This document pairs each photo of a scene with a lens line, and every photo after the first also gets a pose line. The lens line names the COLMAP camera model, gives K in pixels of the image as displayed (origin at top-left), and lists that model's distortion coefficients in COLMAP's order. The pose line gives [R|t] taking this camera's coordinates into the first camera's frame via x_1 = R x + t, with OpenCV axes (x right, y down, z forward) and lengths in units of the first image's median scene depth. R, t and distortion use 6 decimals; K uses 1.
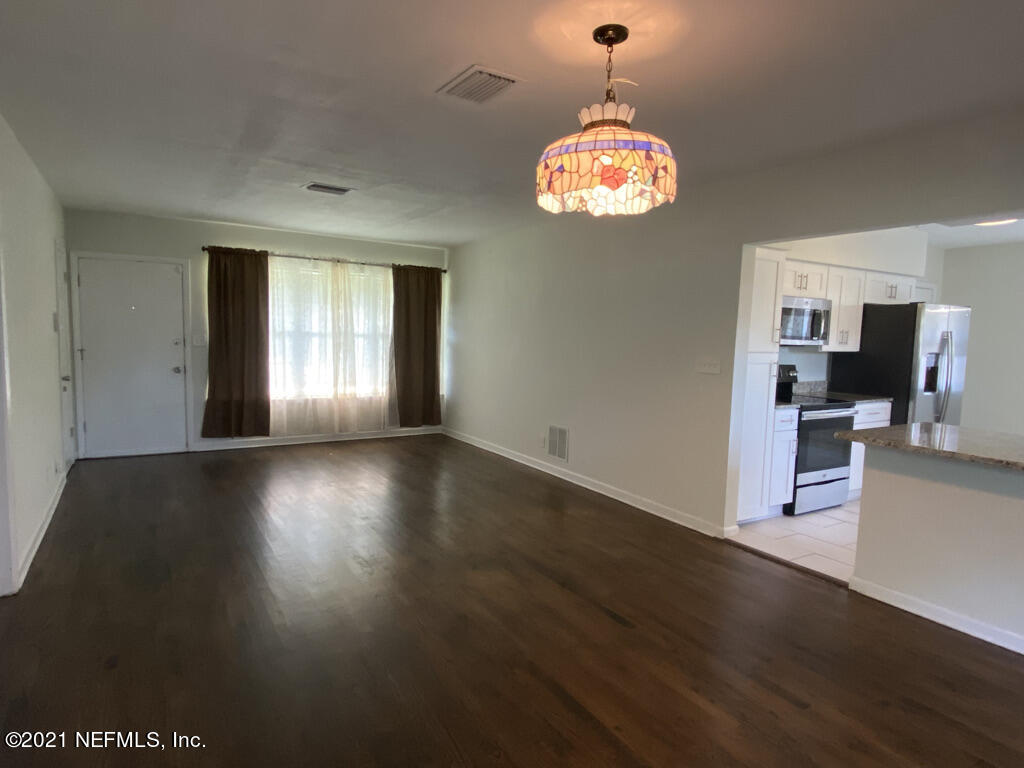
lens RADIAL K [[585.4, 0, 510.6], [0, 585.4, 391.0], [0, 0, 1]] dist [0.071449, -0.097802]
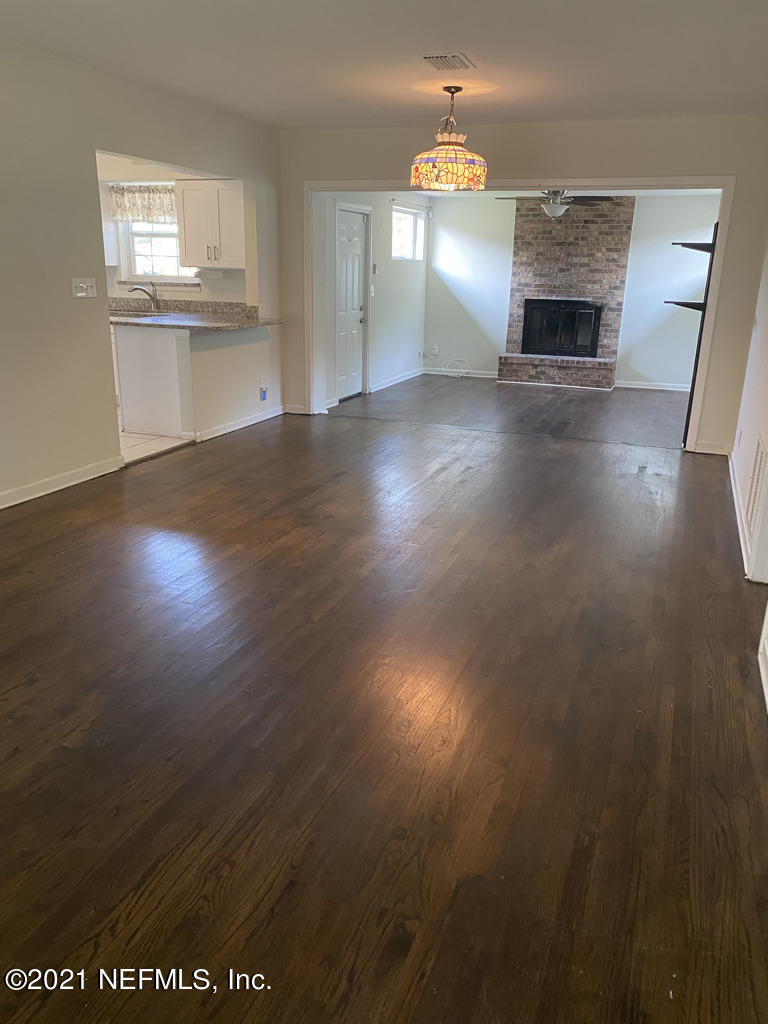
lens RADIAL K [[775.5, 0, 383.9], [0, 775.5, 506.7], [0, 0, 1]] dist [0.072936, -0.129922]
pose [[-0.602756, -0.278470, 0.747757, -0.777716], [0.040056, 0.925384, 0.376908, -0.142058], [-0.796920, 0.257135, -0.546627, 1.180445]]
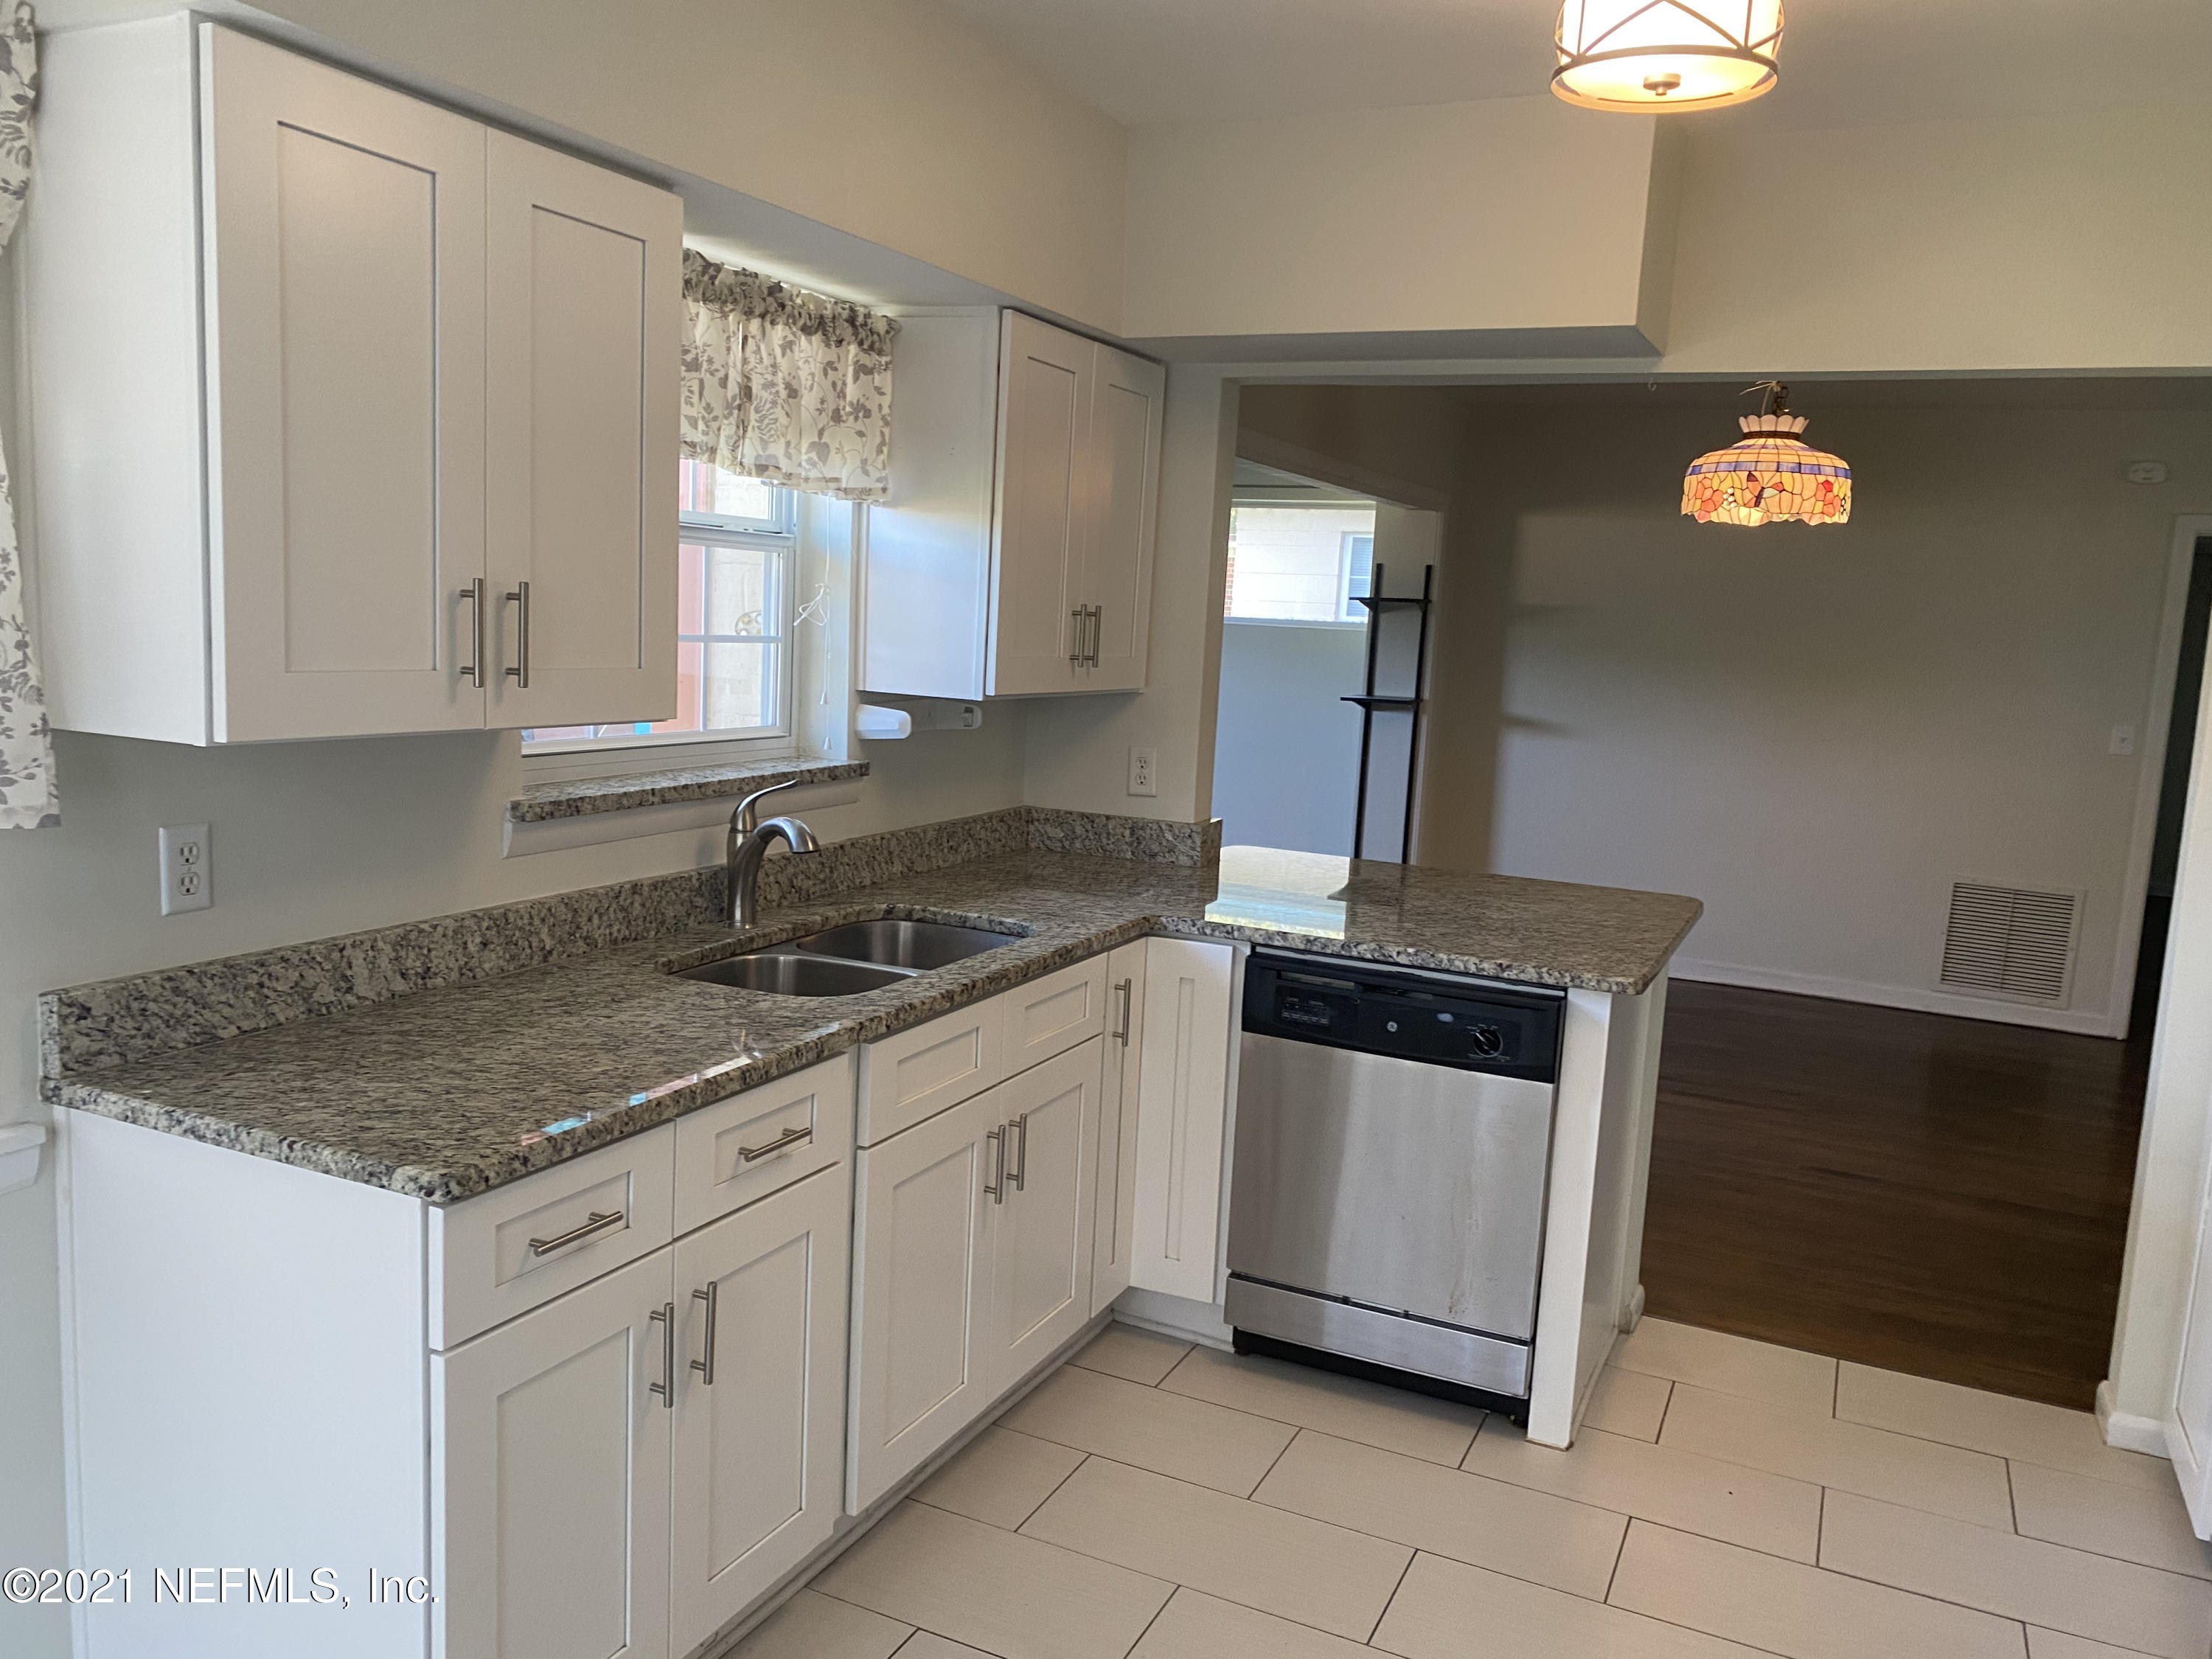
lens RADIAL K [[1689.3, 0, 1106.0], [0, 1689.3, 829.5], [0, 0, 1]] dist [0.027087, -0.003931]
pose [[-0.835224, 0.000322, -0.549909, 1.041245], [-0.131046, 0.971074, 0.199607, -0.110019], [0.534067, 0.238780, -0.811022, 1.152658]]
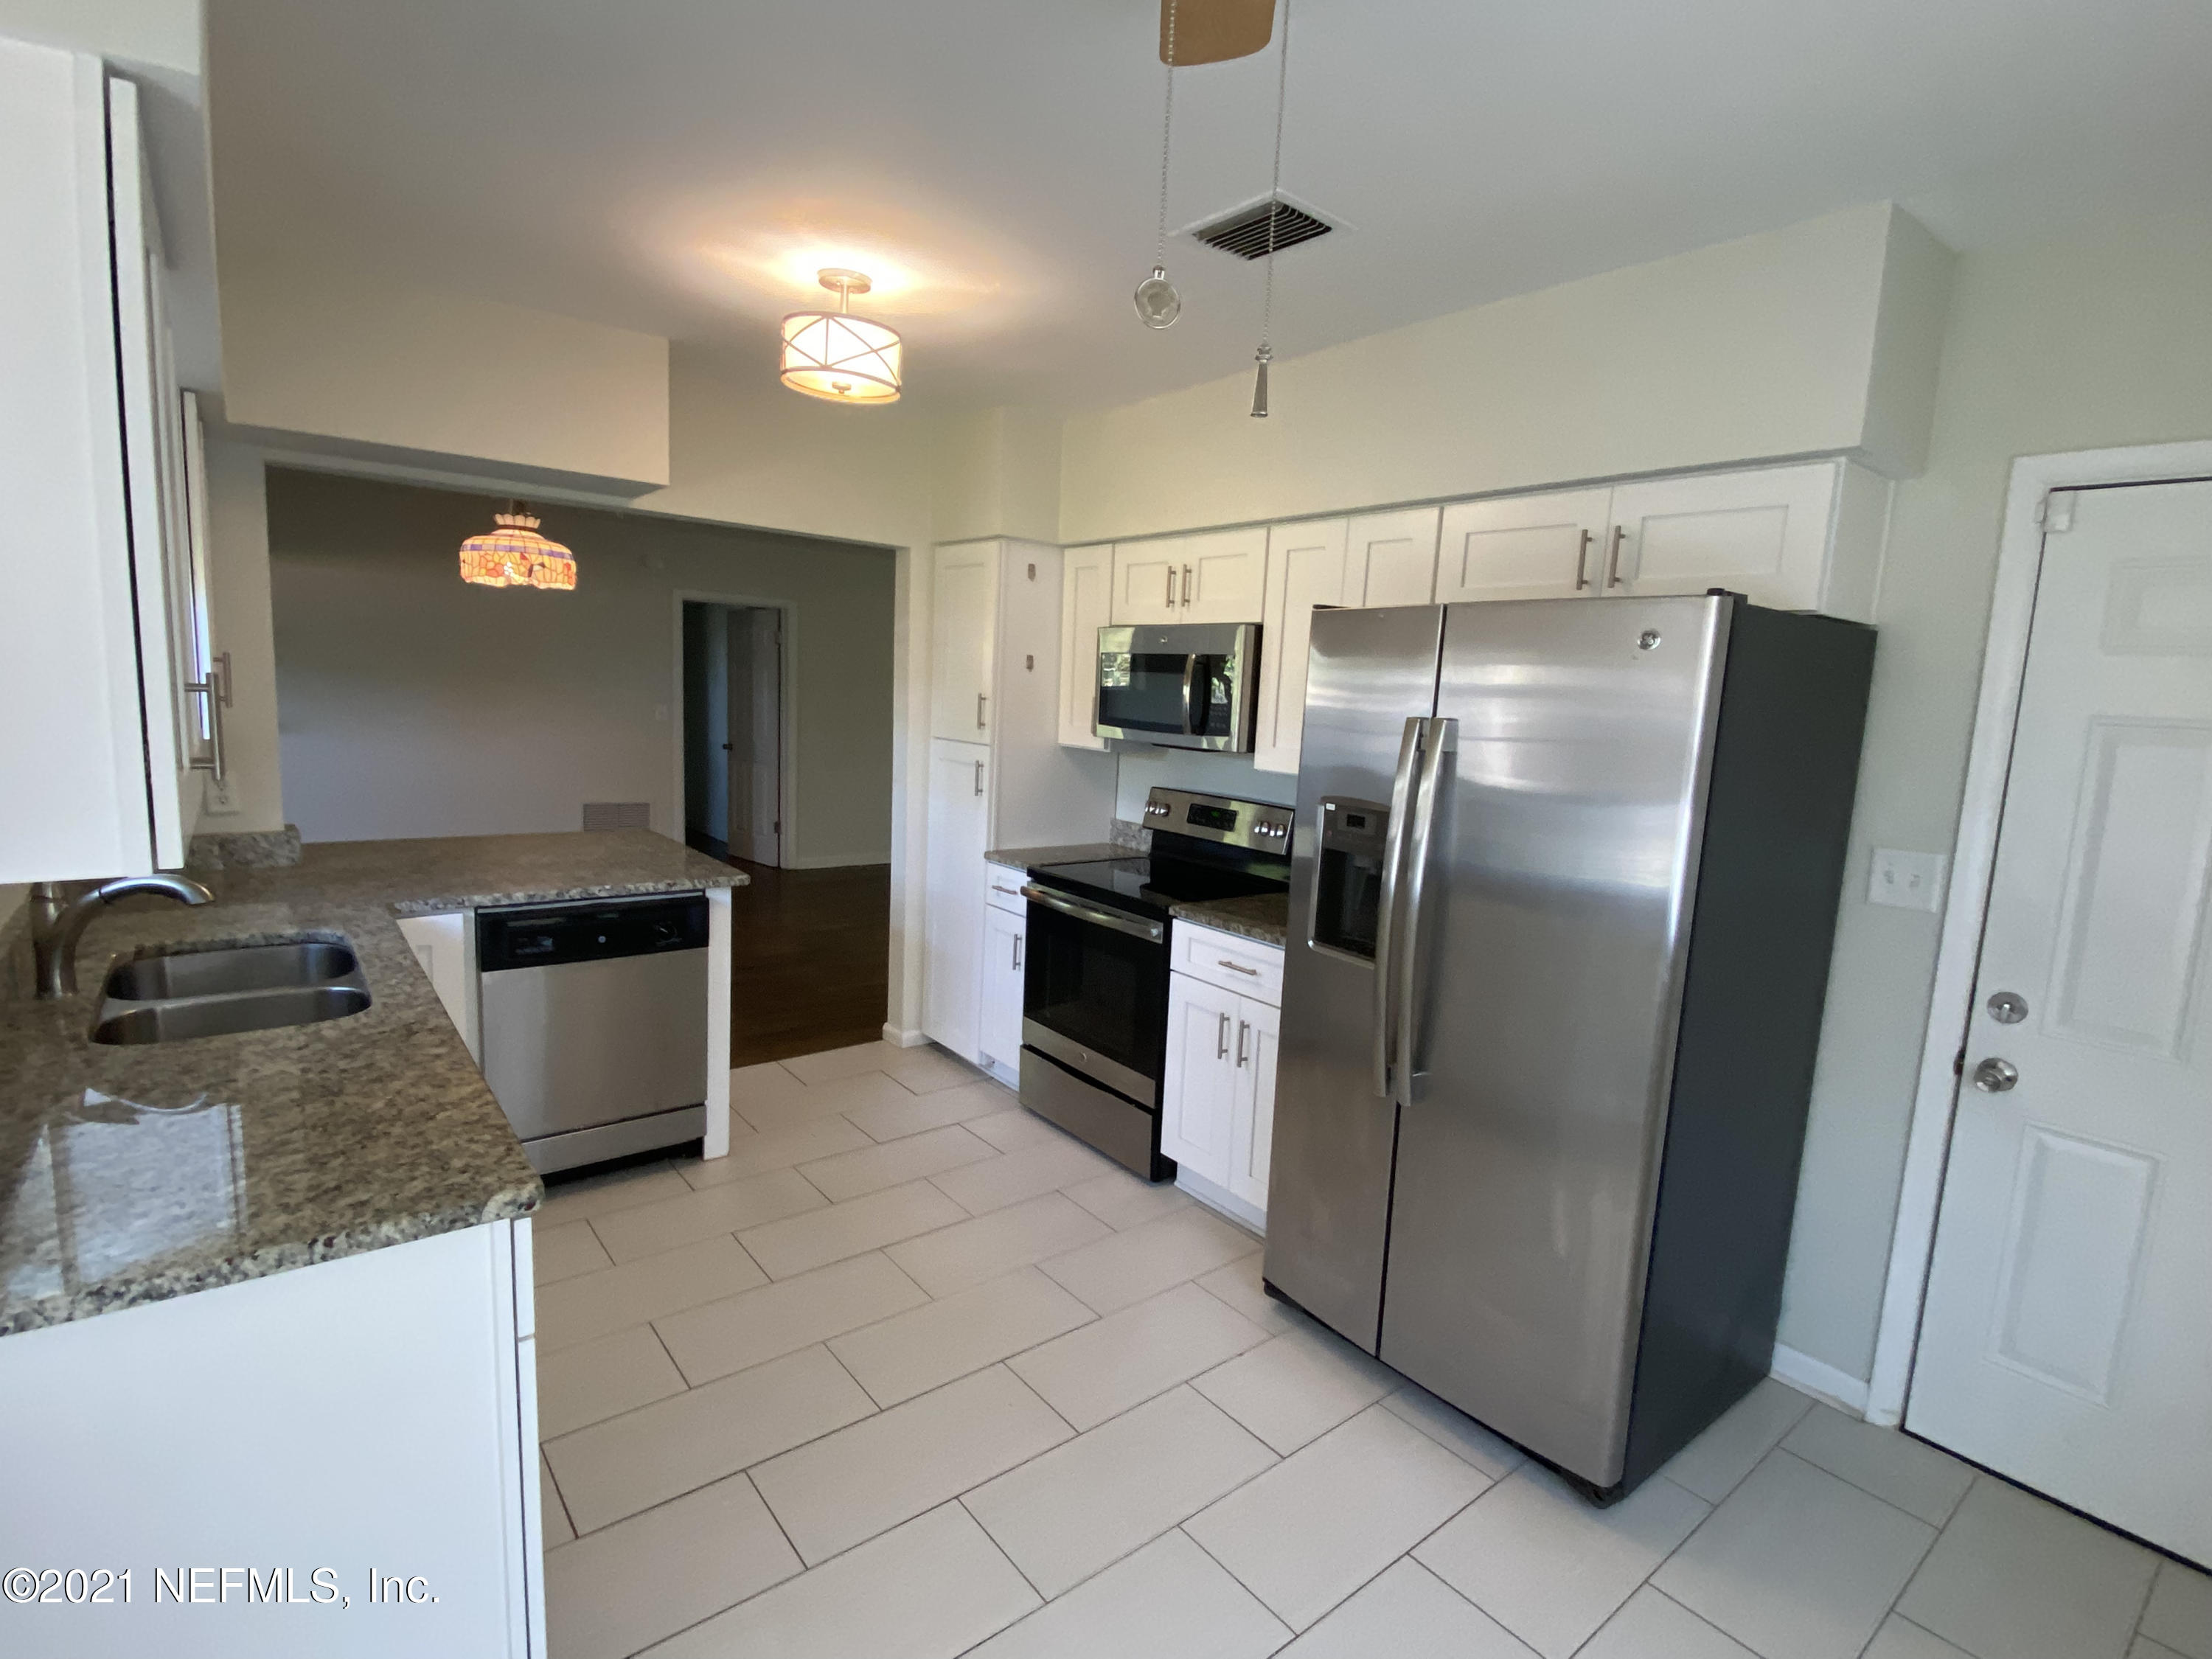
lens RADIAL K [[1065.4, 0, 1094.4], [0, 1065.4, 830.7], [0, 0, 1]] dist [0.084529, -0.067943]
pose [[0.116146, 0.111161, -0.986992, 1.240159], [-0.144550, 0.985029, 0.093930, -0.083575], [0.982657, 0.131760, 0.130475, 0.892657]]
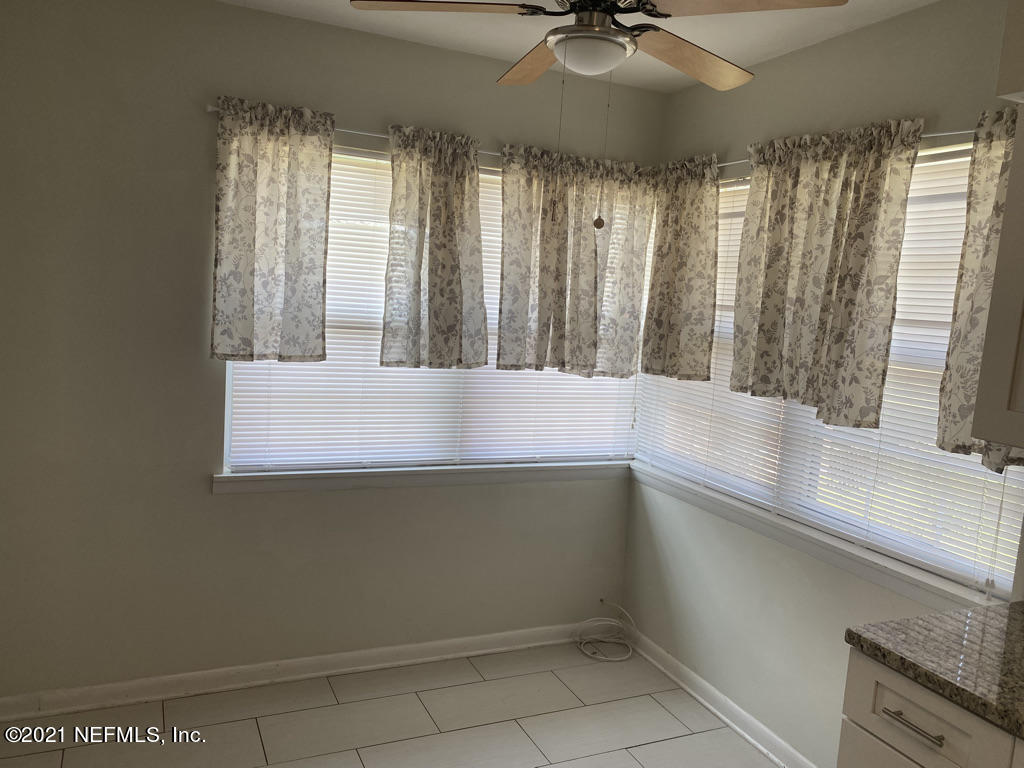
lens RADIAL K [[807.0, 0, 509.6], [0, 807.0, 388.8], [0, 0, 1]] dist [0.063756, -0.084835]
pose [[0.138772, -0.141084, 0.980223, 0.593478], [0.038099, 0.989828, 0.137073, -0.111401], [-0.989591, 0.018324, 0.142735, 0.898546]]
